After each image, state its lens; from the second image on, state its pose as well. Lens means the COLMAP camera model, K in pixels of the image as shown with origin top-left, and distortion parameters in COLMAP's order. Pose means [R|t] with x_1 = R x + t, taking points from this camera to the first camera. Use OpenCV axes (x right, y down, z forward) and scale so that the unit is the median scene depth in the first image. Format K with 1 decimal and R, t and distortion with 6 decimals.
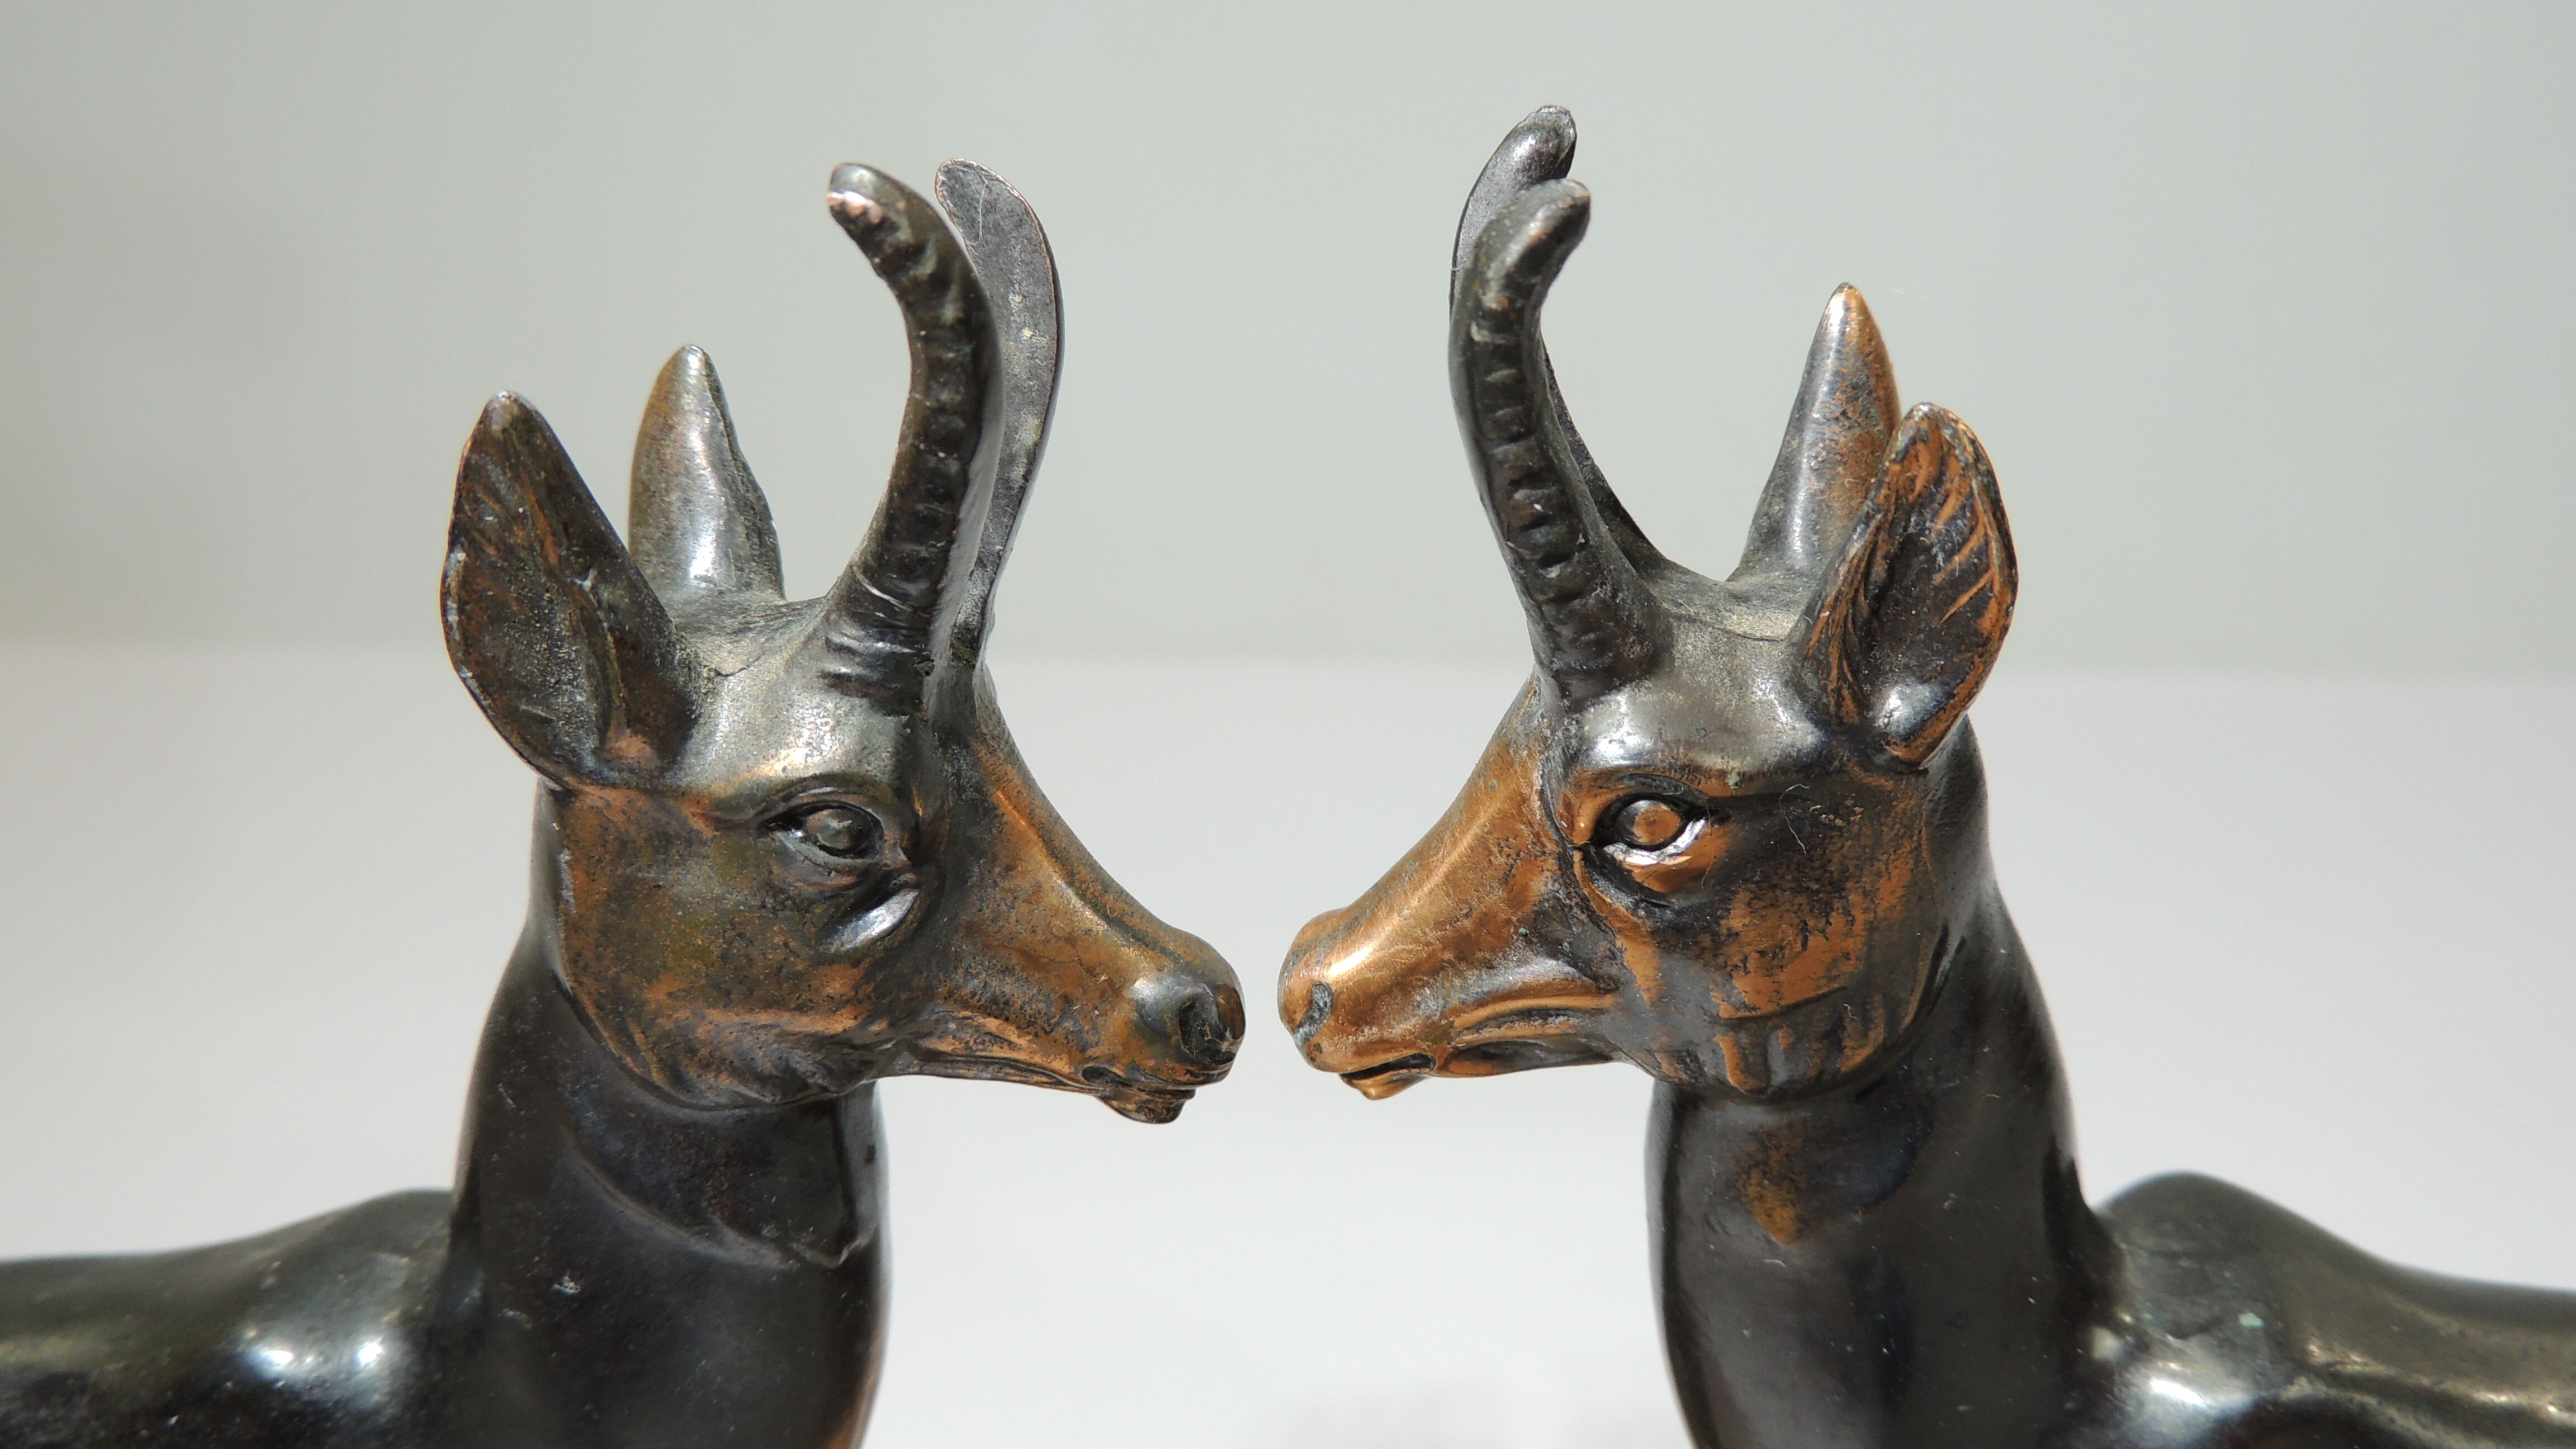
lens RADIAL K [[2019.7, 0, 1288.0], [0, 2019.7, 724.5], [0, 0, 1]] dist [-0.003905, -0.041109]
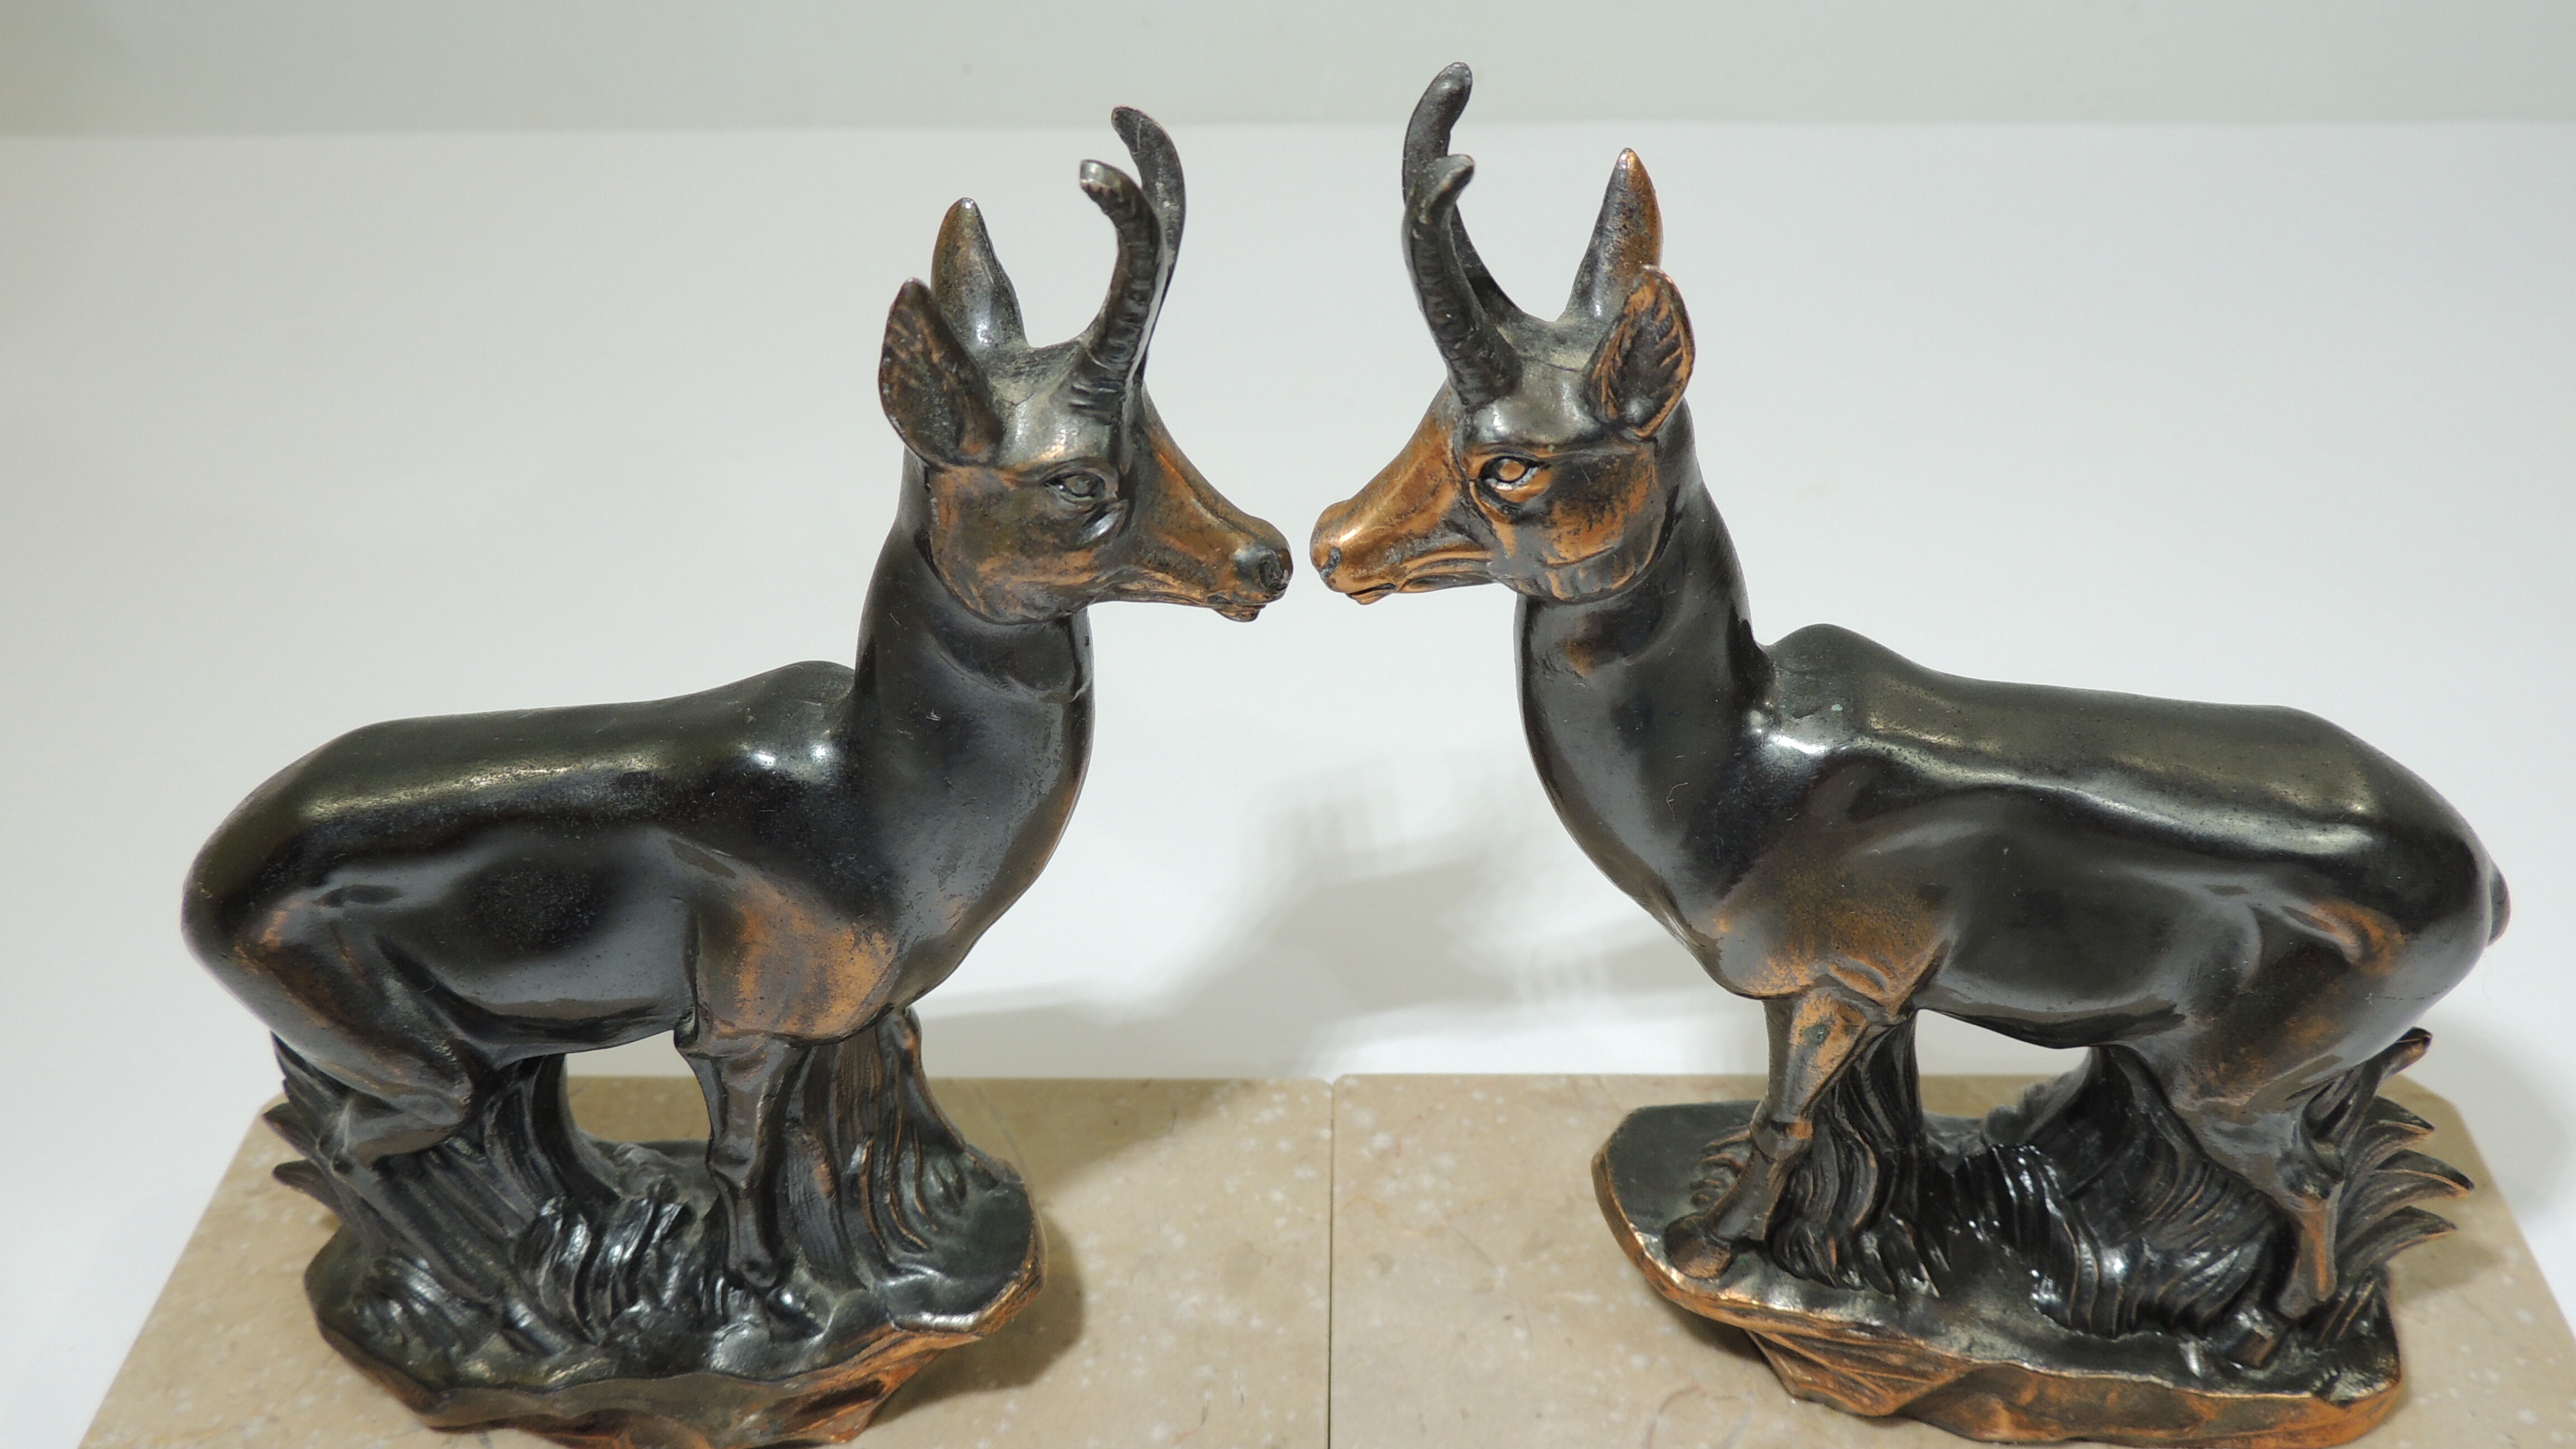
lens RADIAL K [[2019.7, 0, 1288.0], [0, 2019.7, 724.5], [0, 0, 1]] dist [-0.003905, -0.041109]
pose [[0.999422, -0.030527, 0.014991, -0.060077], [0.024541, 0.952507, 0.303526, -0.283023], [-0.023545, -0.302983, 0.952705, -0.817352]]
